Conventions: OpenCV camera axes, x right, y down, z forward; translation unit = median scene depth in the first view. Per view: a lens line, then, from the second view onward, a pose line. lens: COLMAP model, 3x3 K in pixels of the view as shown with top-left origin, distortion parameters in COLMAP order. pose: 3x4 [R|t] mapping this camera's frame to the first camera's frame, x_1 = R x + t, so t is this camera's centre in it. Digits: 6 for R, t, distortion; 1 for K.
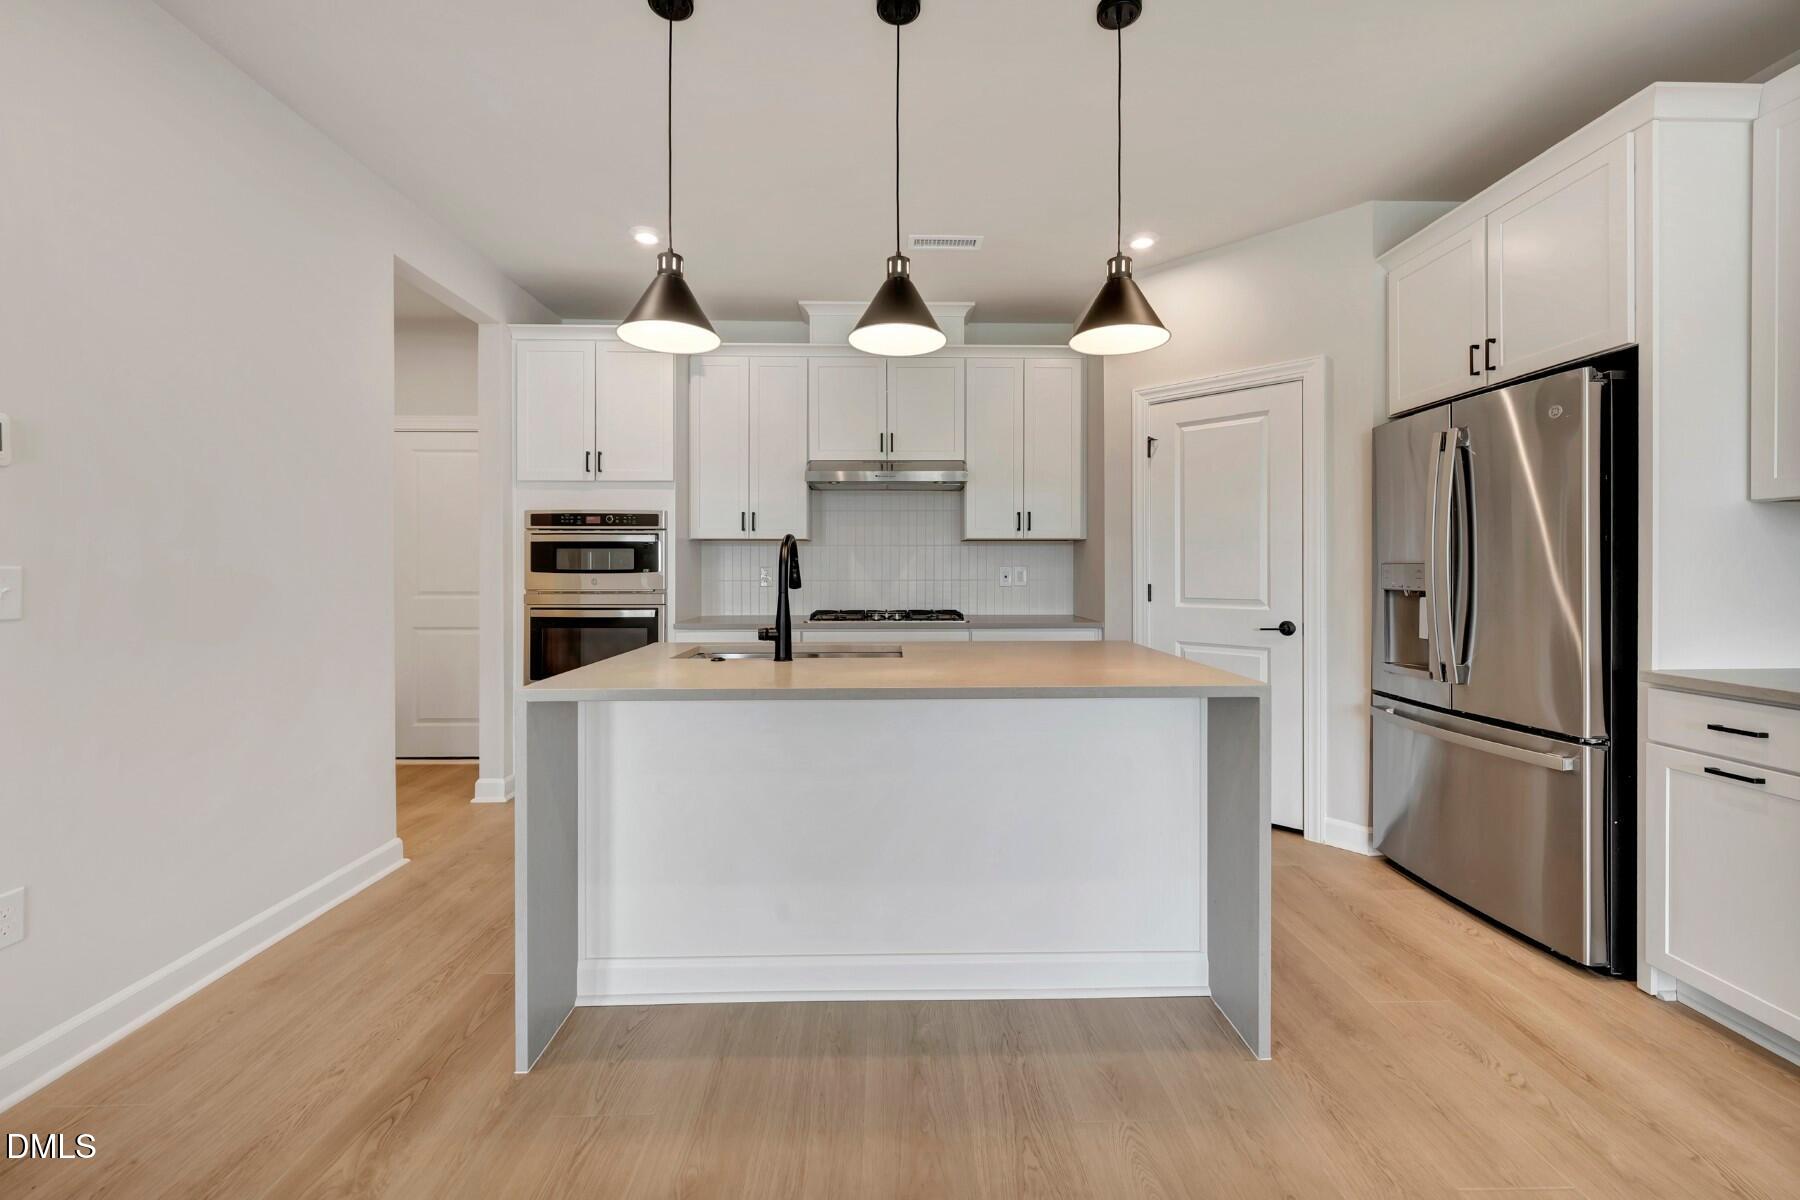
lens RADIAL K [[725.4, 0, 906.3], [0, 725.4, 573.2], [0, 0, 1]] dist [-0.001549, 0.000849]
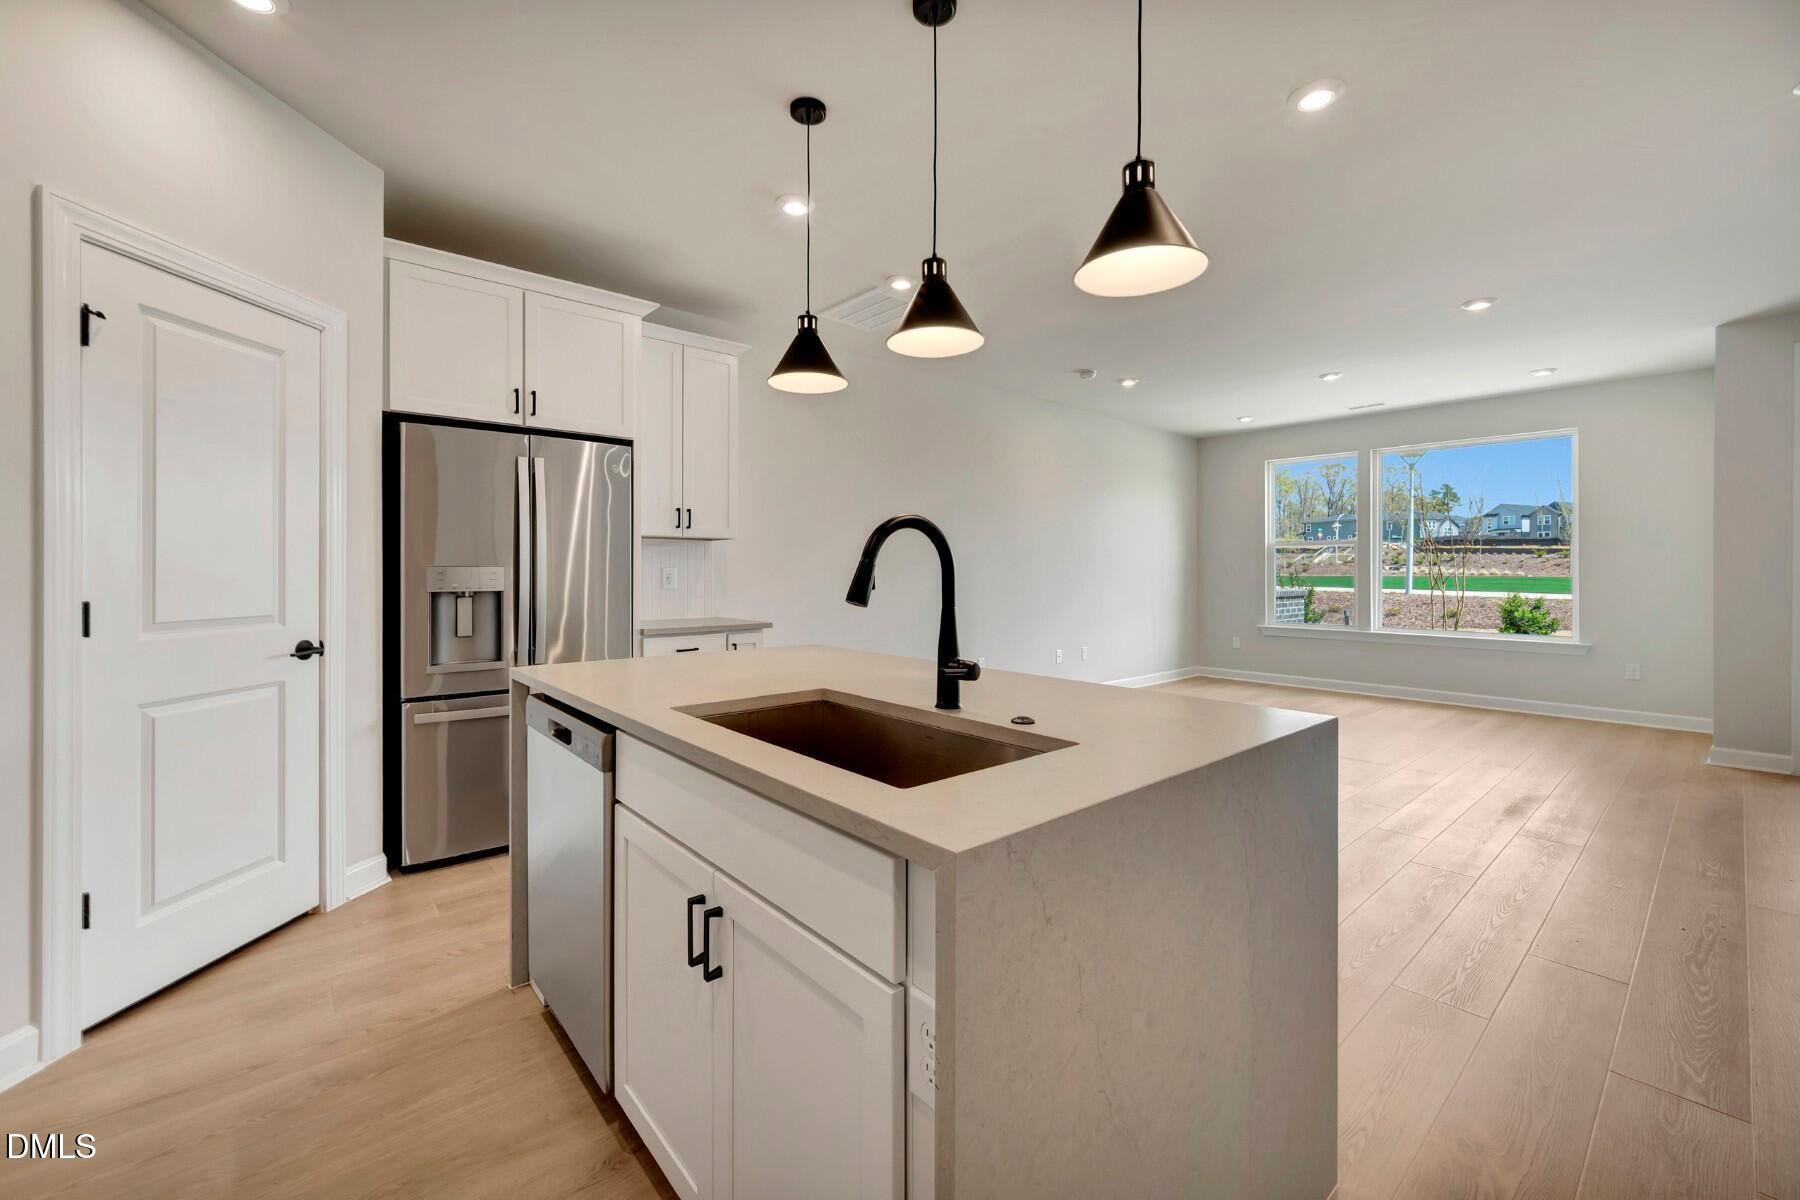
lens RADIAL K [[725.4, 0, 920.9], [0, 725.4, 562.7], [0, 0, 1]] dist [-0.001549, 0.000849]
pose [[-0.635706, 0.008916, 0.771880, -0.454344], [0.004986, 0.999960, -0.007445, -0.005553], [-0.771916, -0.000884, -0.635724, 0.960059]]
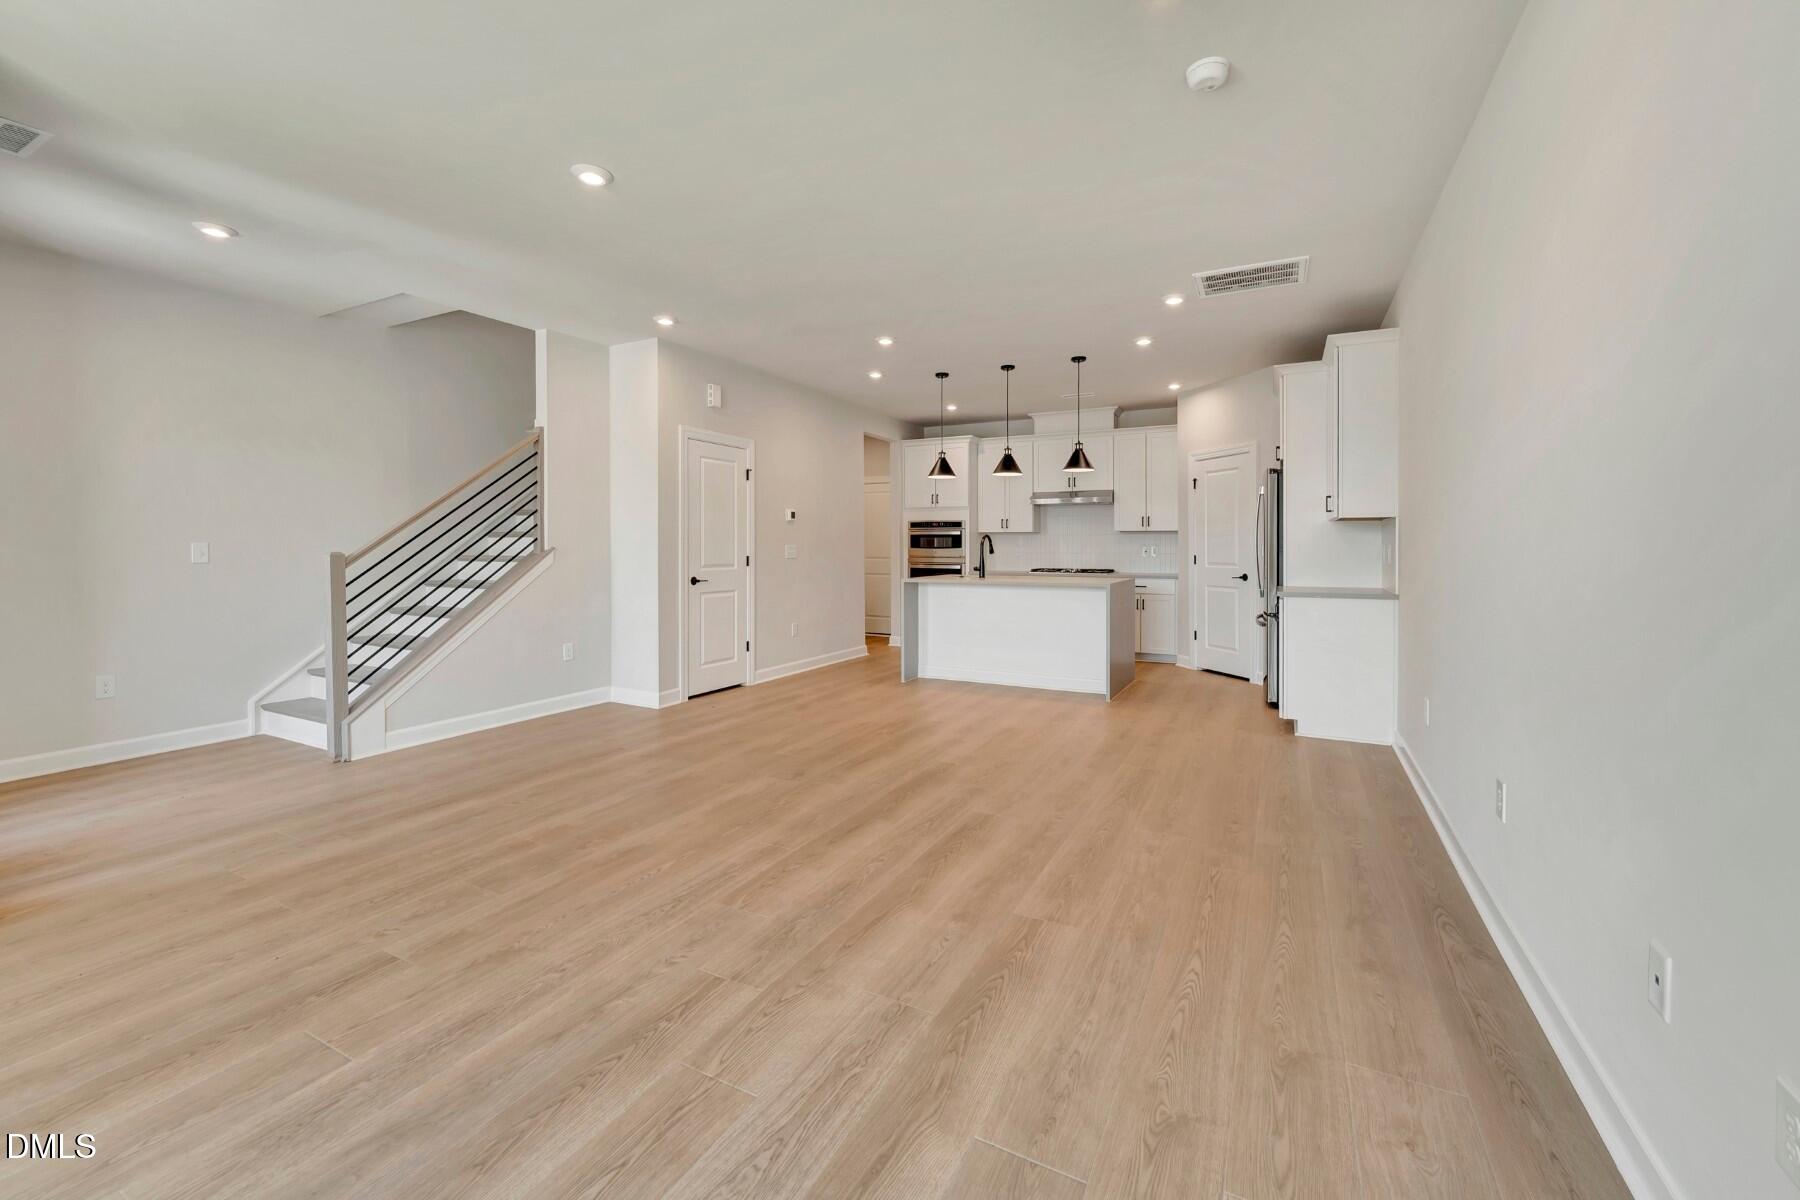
lens RADIAL K [[725.4, 0, 895.9], [0, 725.4, 548.5], [0, 0, 1]] dist [-0.001549, 0.000849]
pose [[0.869643, 0.003411, -0.493669, 0.653288], [-0.005131, 0.999985, -0.002128, 0.006008], [0.493654, 0.004384, 0.869648, -1.157700]]
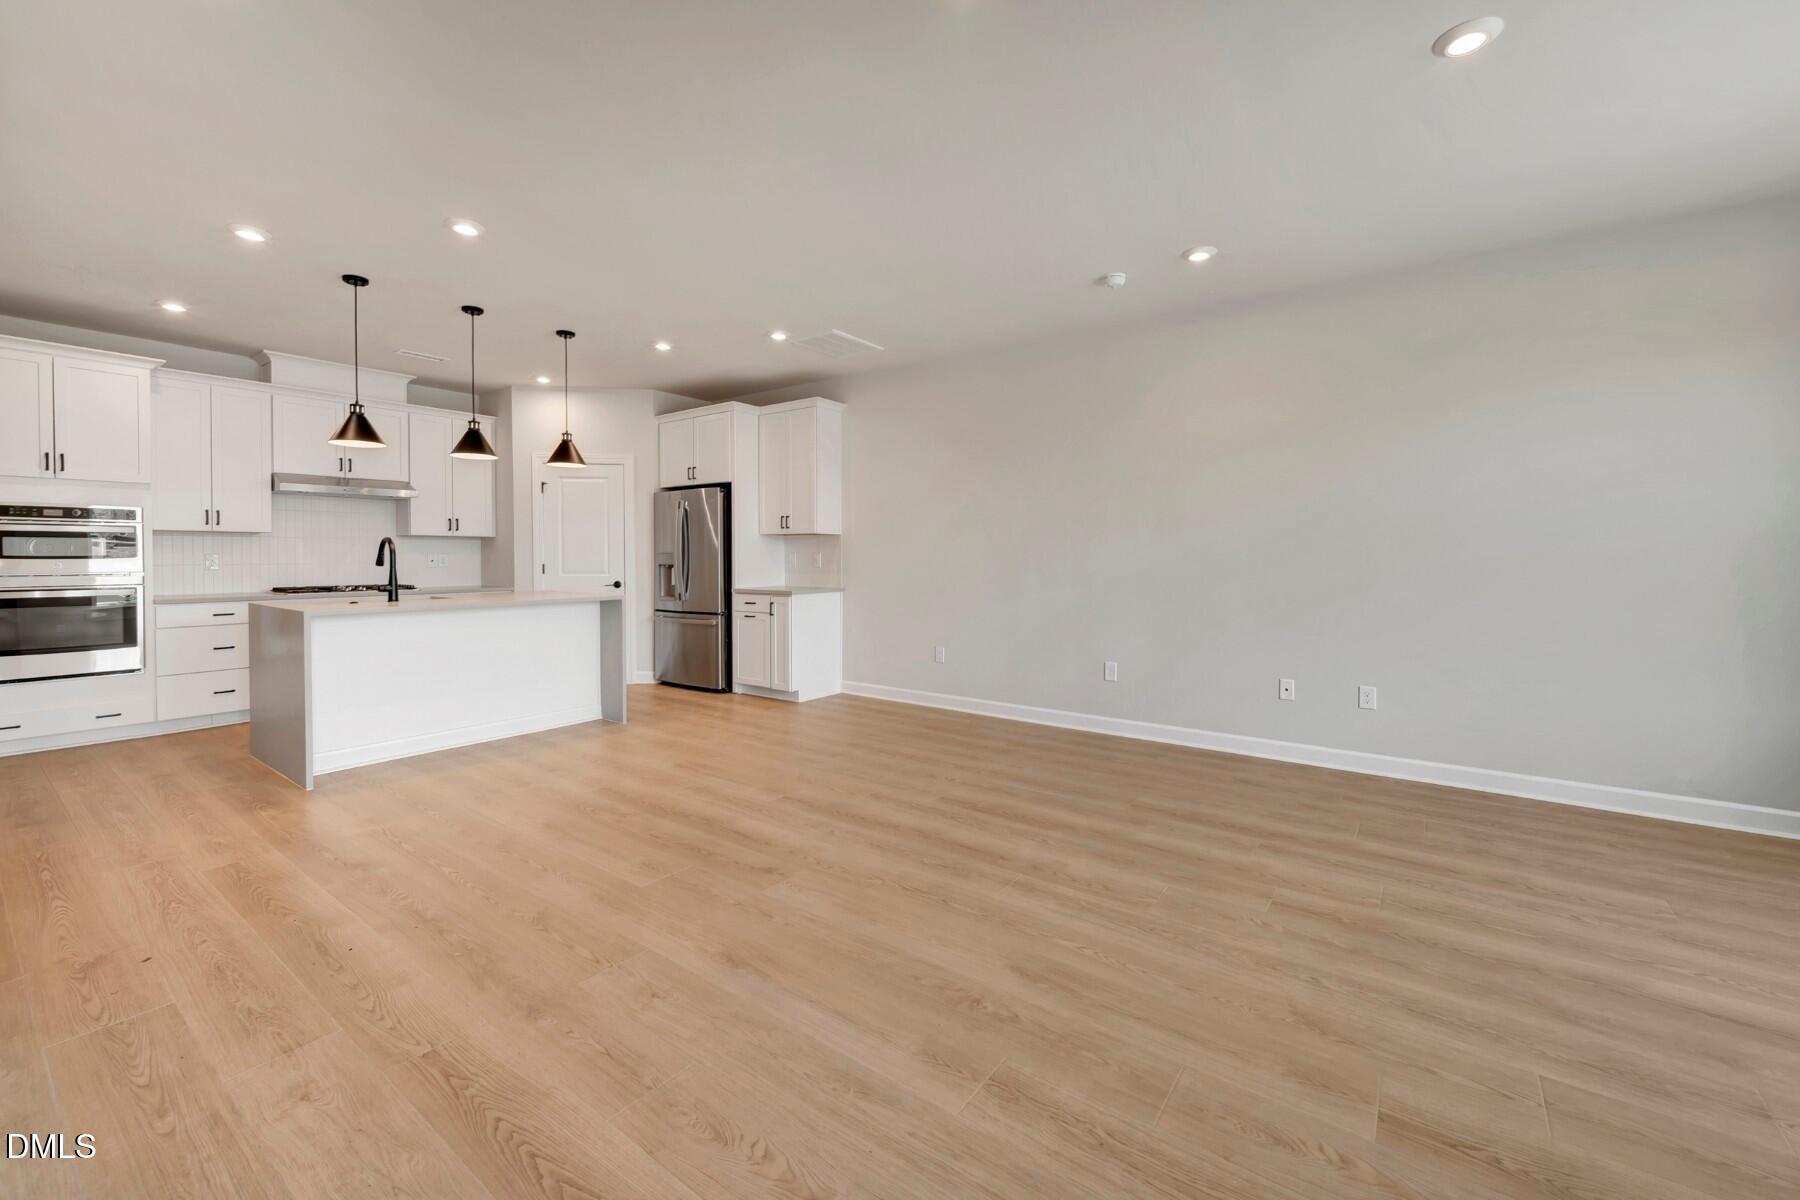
lens RADIAL K [[725.4, 0, 897.0], [0, 725.4, 568.0], [0, 0, 1]] dist [-0.001549, 0.000849]
pose [[0.623157, -0.013649, 0.781978, -0.569977], [0.004533, 0.999894, 0.013840, 0.004362], [-0.782084, -0.005080, 0.623153, -0.871394]]
